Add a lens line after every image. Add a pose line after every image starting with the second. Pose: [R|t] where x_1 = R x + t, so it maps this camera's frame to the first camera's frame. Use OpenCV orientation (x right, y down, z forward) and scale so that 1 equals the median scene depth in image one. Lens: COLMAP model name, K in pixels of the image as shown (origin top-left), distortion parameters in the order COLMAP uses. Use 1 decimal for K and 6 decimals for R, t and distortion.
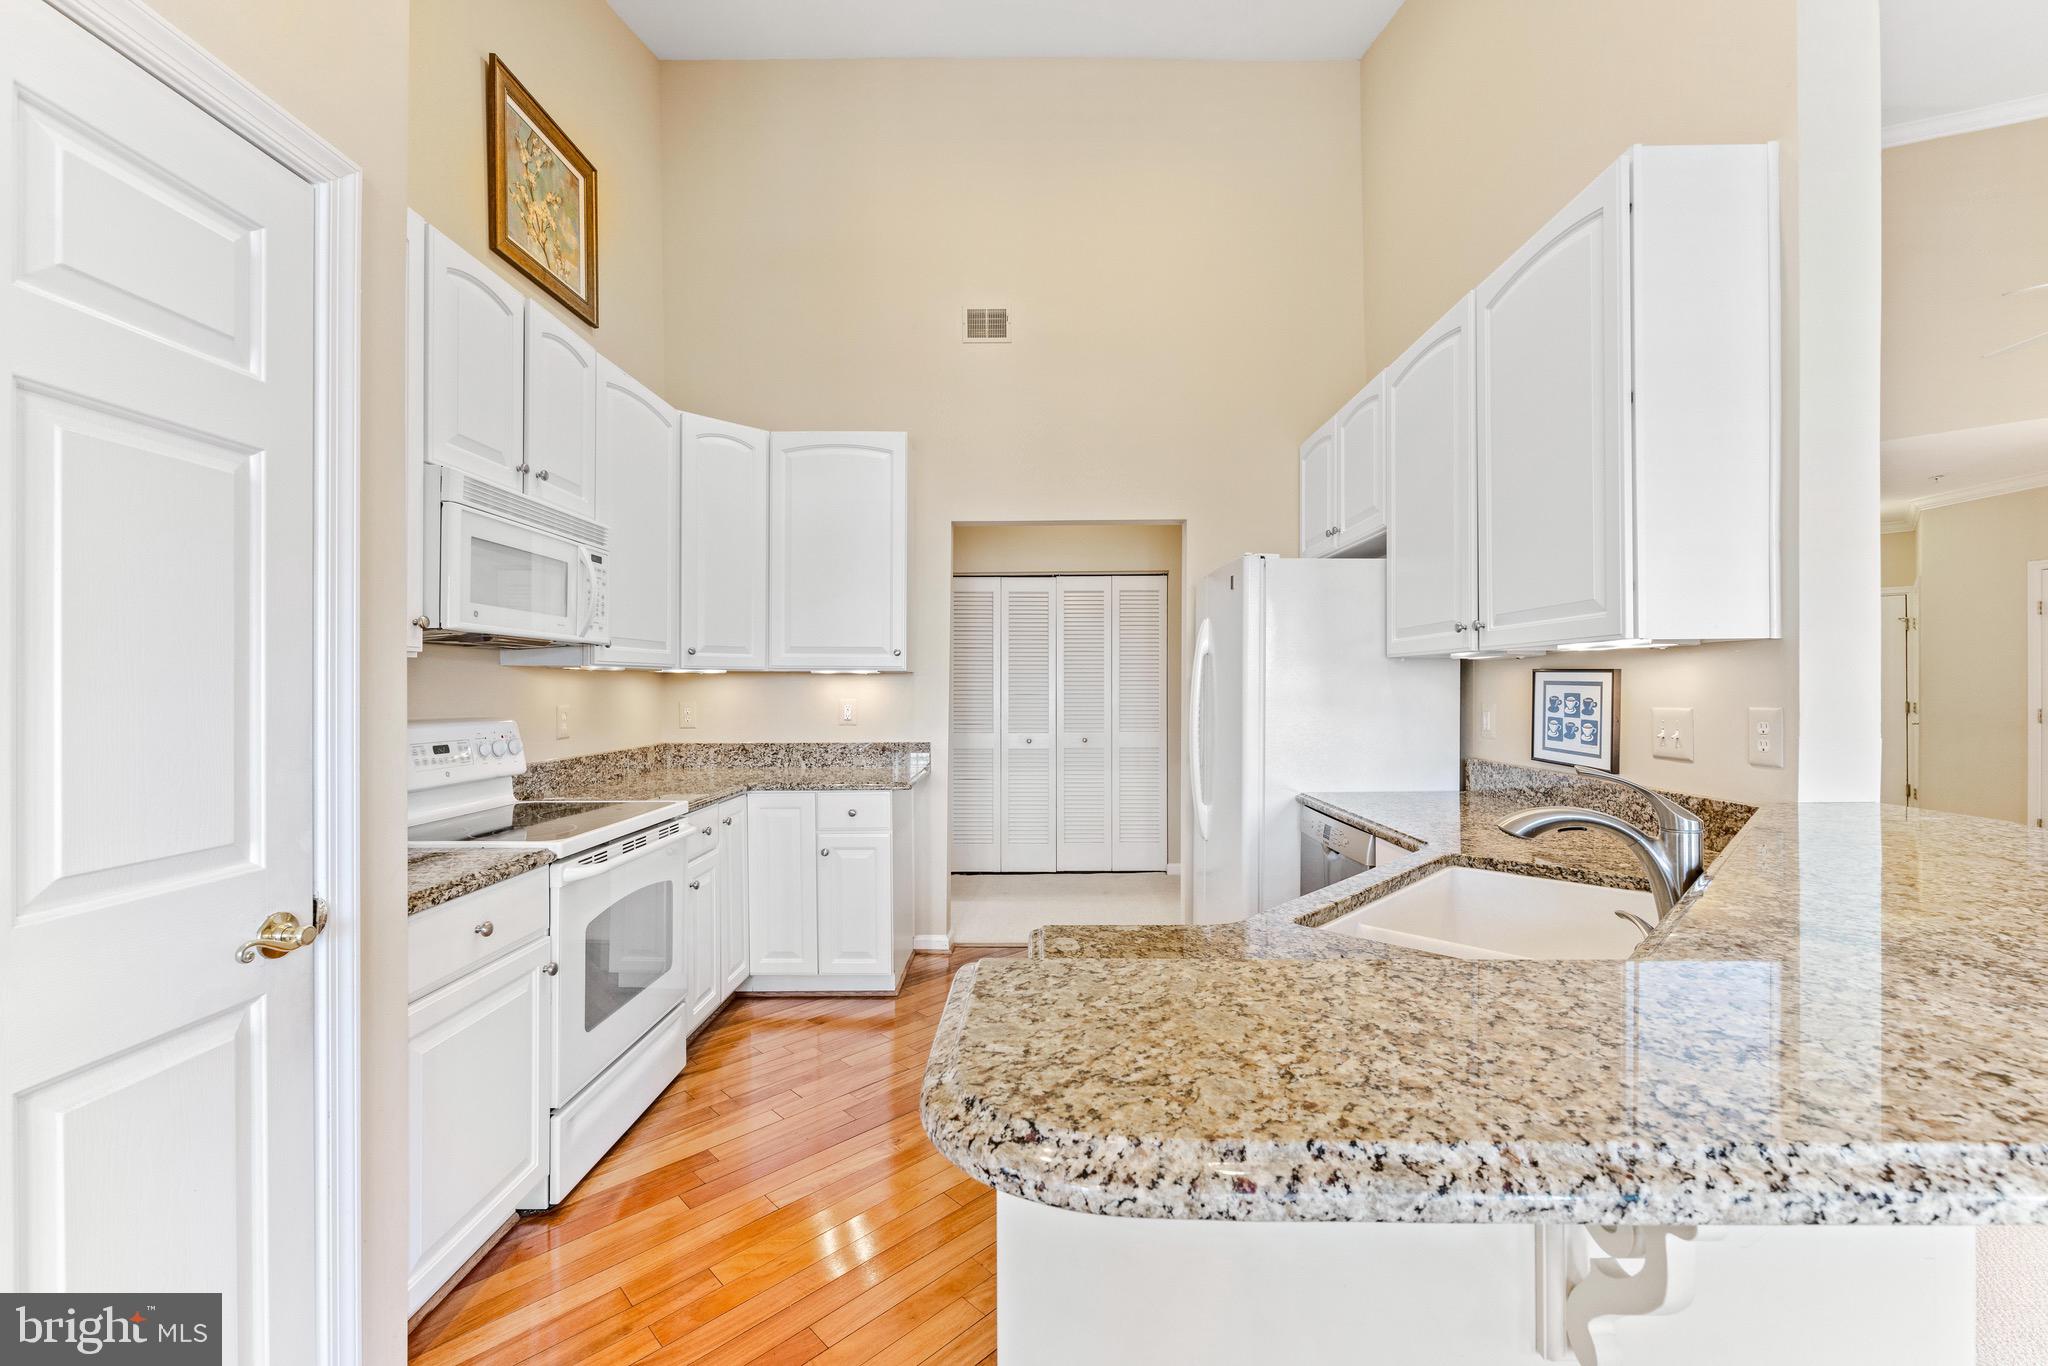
lens RADIAL K [[826.3, 0, 1026.9], [0, 826.3, 687.9], [0, 0, 1]] dist [-0.001657, 0.000157]
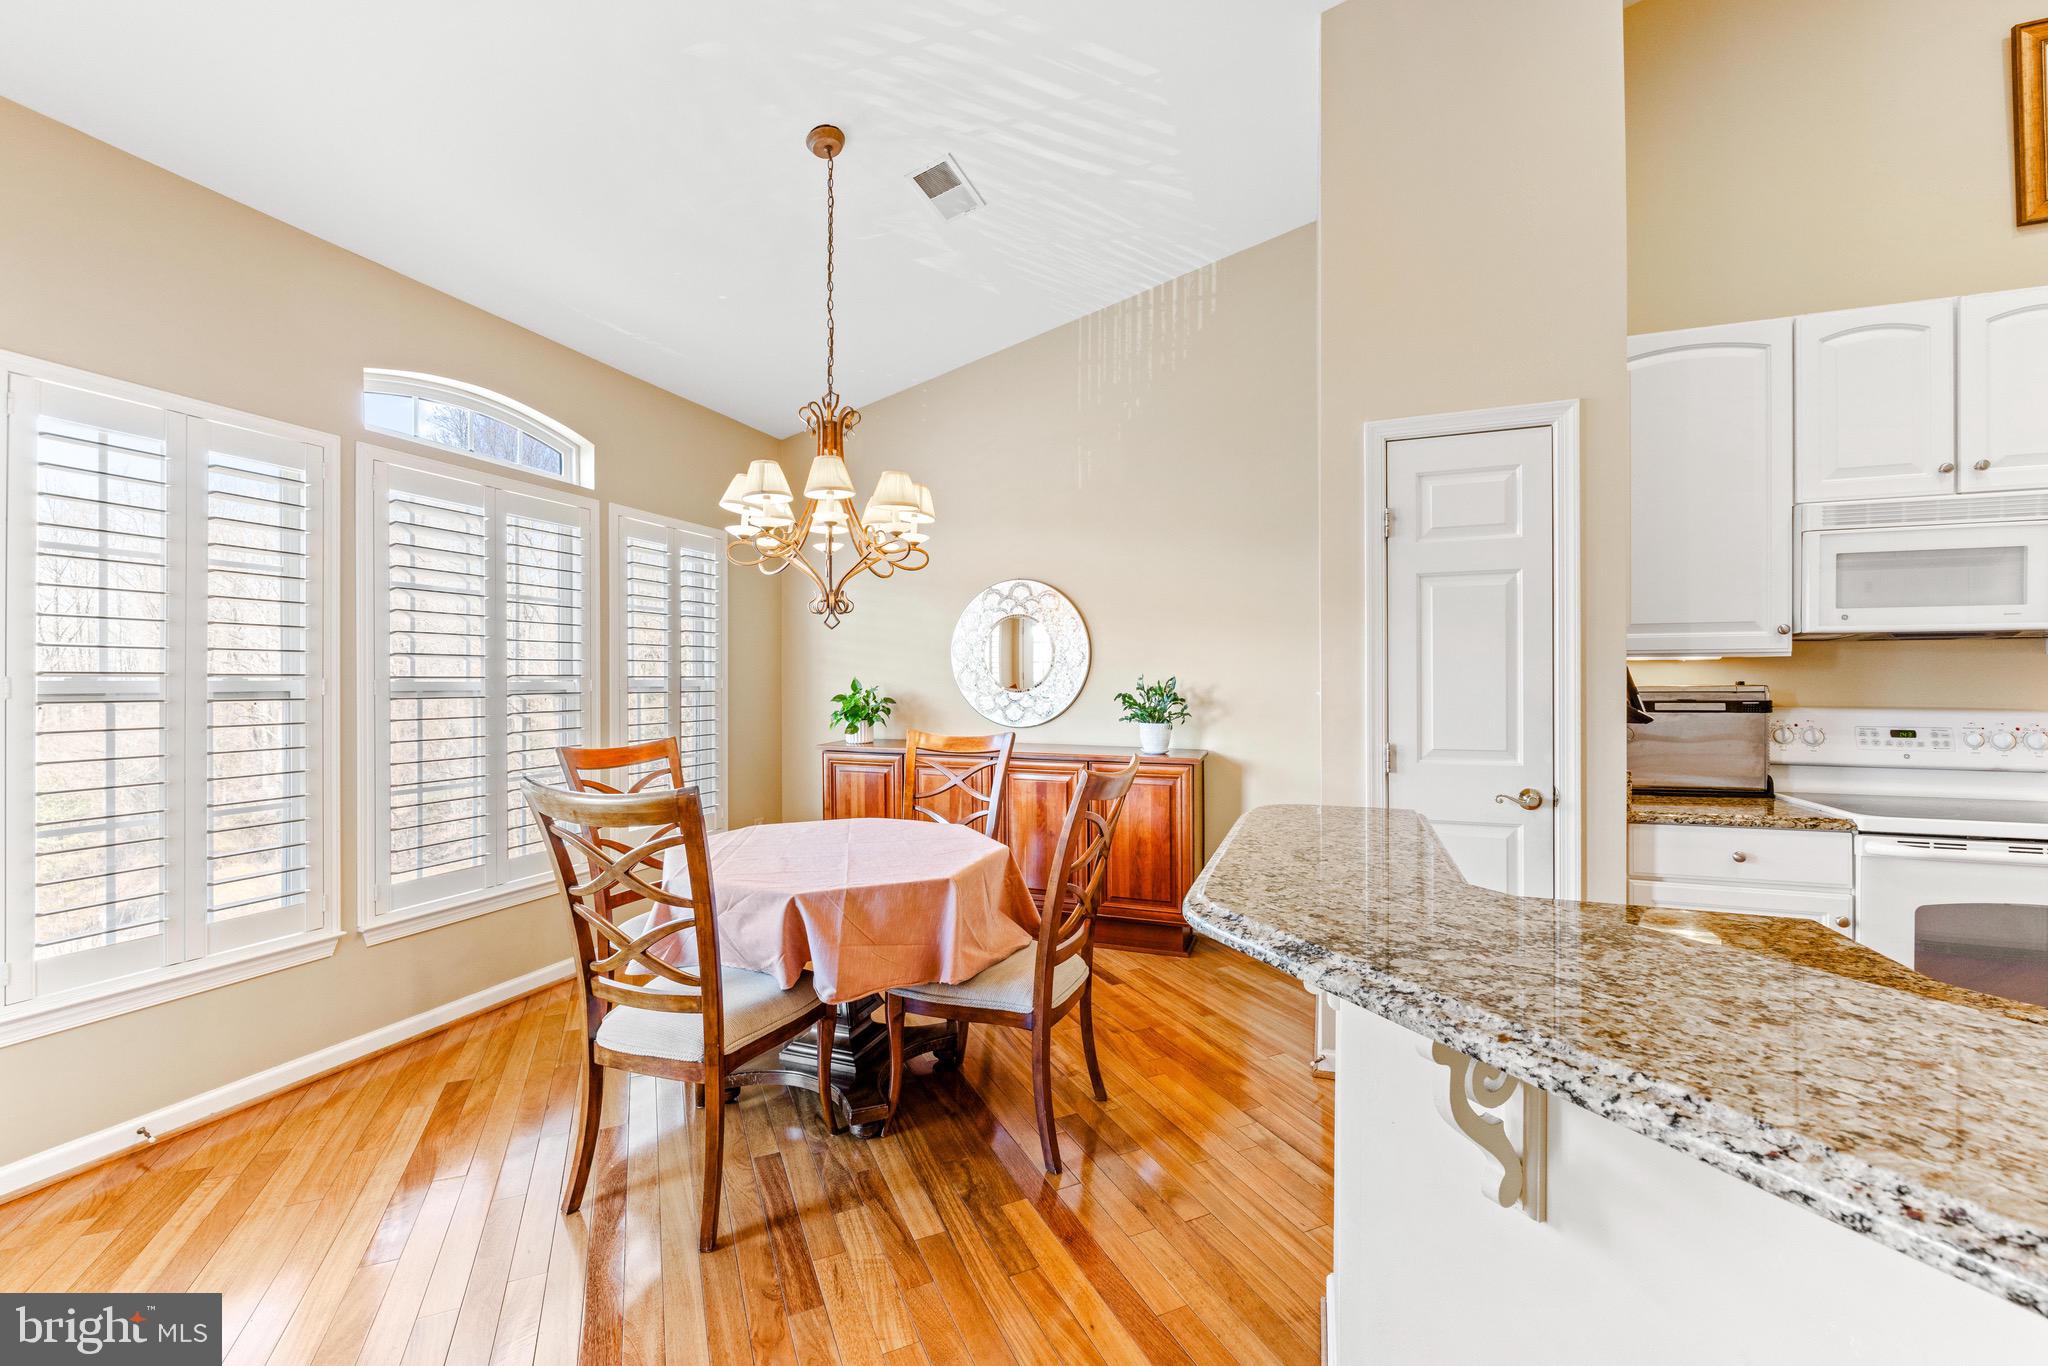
lens RADIAL K [[828.3, 0, 1018.1], [0, 828.3, 679.3], [0, 0, 1]] dist [-0.002679, -0.000114]
pose [[-0.338192, 0.003227, -0.941072, 0.551645], [0.004072, 0.999990, 0.001966, -0.004986], [0.941068, -0.003168, -0.338202, 0.182070]]
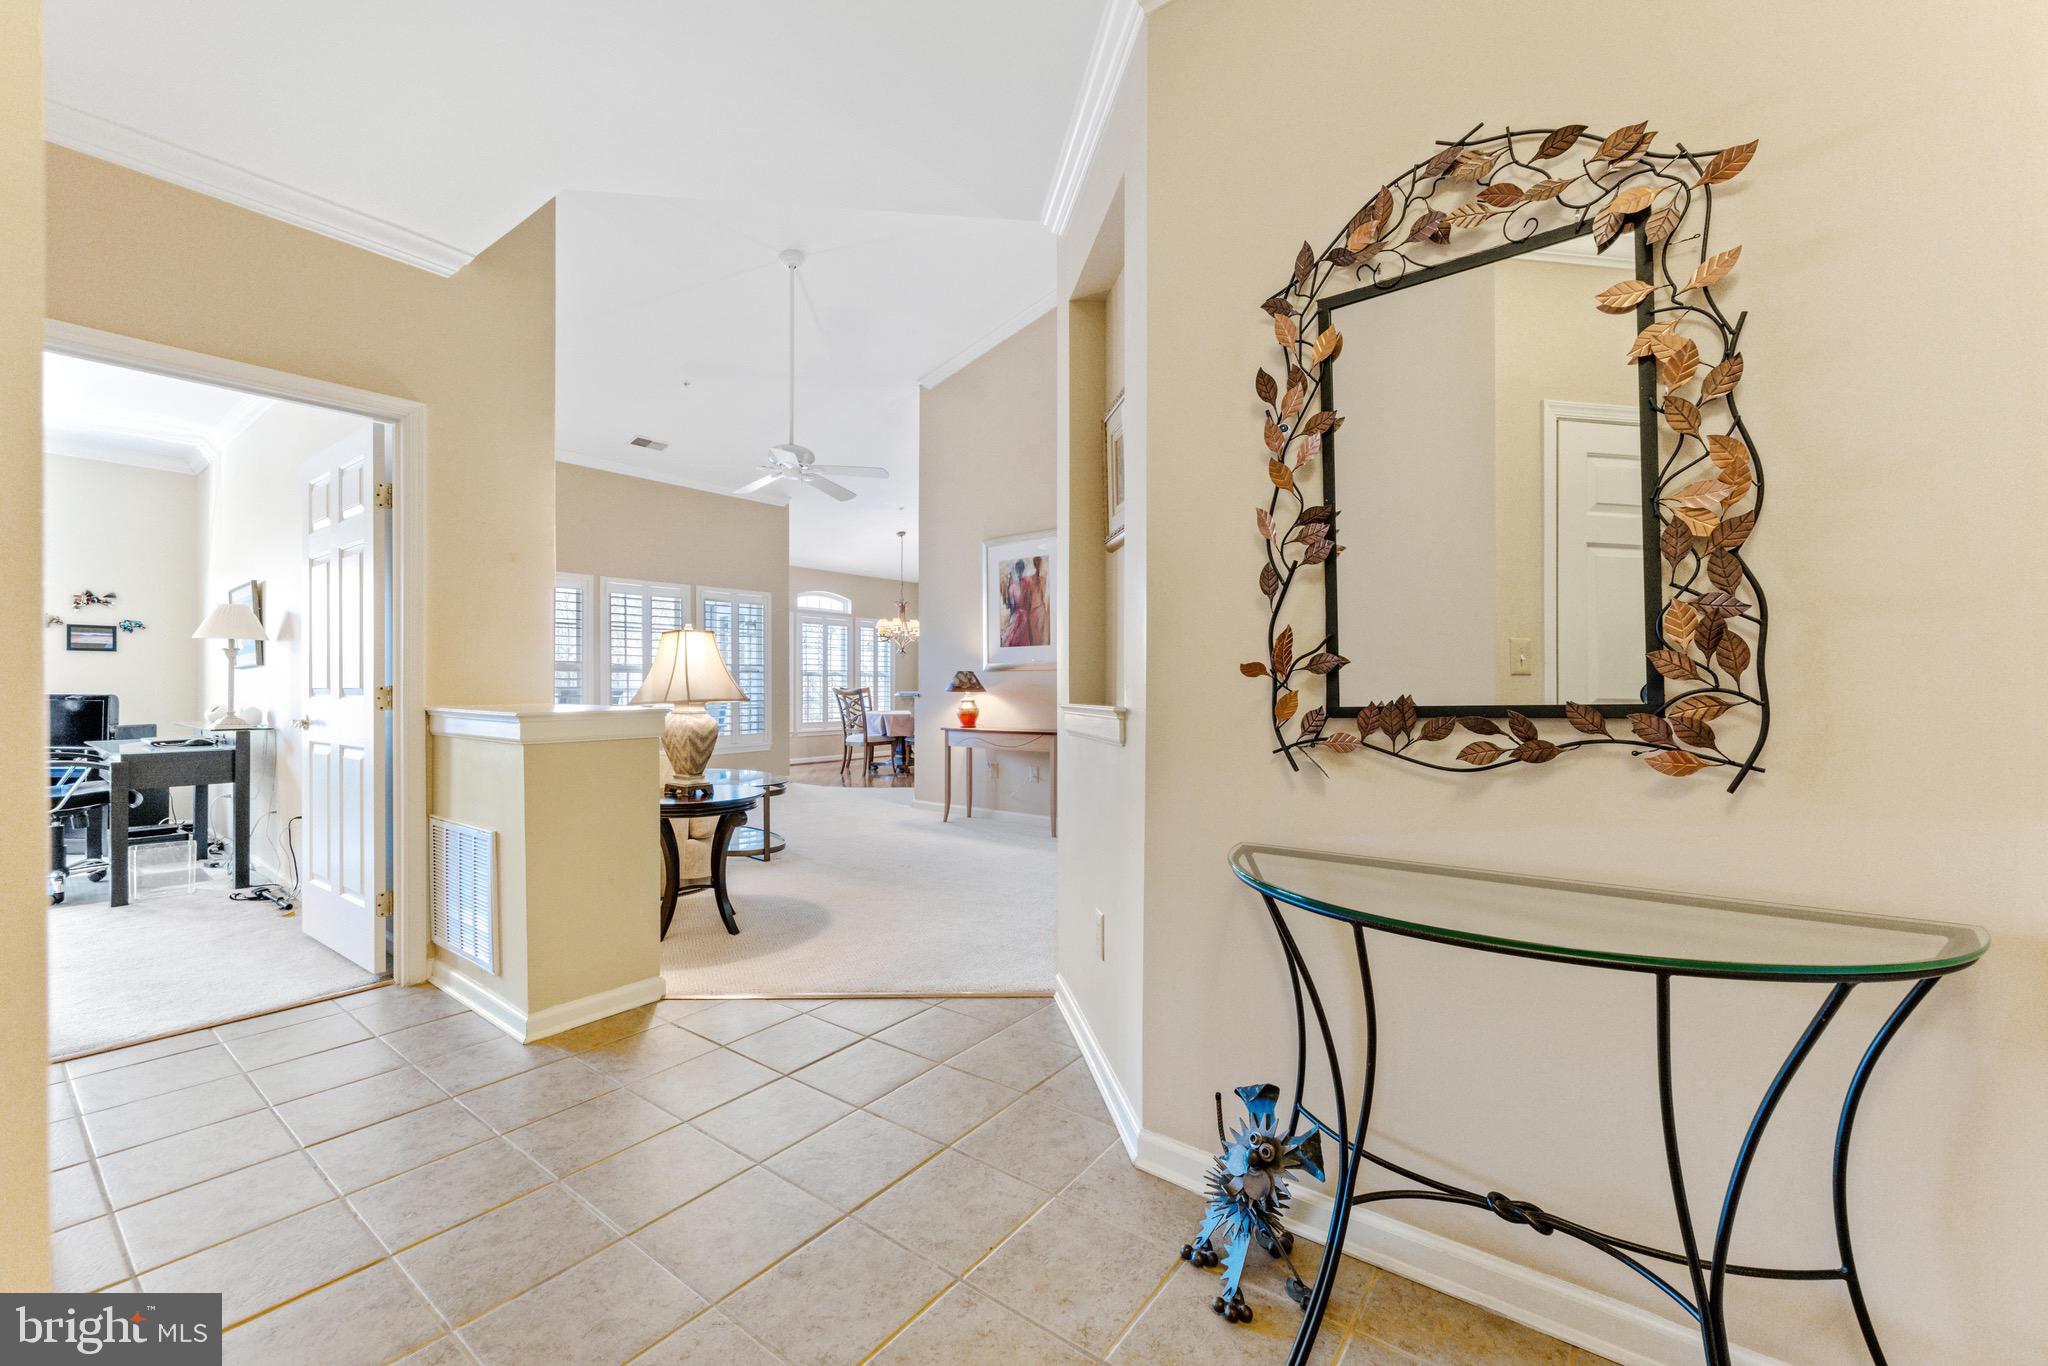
lens RADIAL K [[826.3, 0, 1026.9], [0, 826.3, 687.9], [0, 0, 1]] dist [-0.001657, 0.000157]
pose [[-0.600636, 0.004735, -0.799509, 2.181744], [0.000084, 0.999983, 0.005859, 0.046571], [0.799523, 0.003452, -0.600626, 2.122020]]
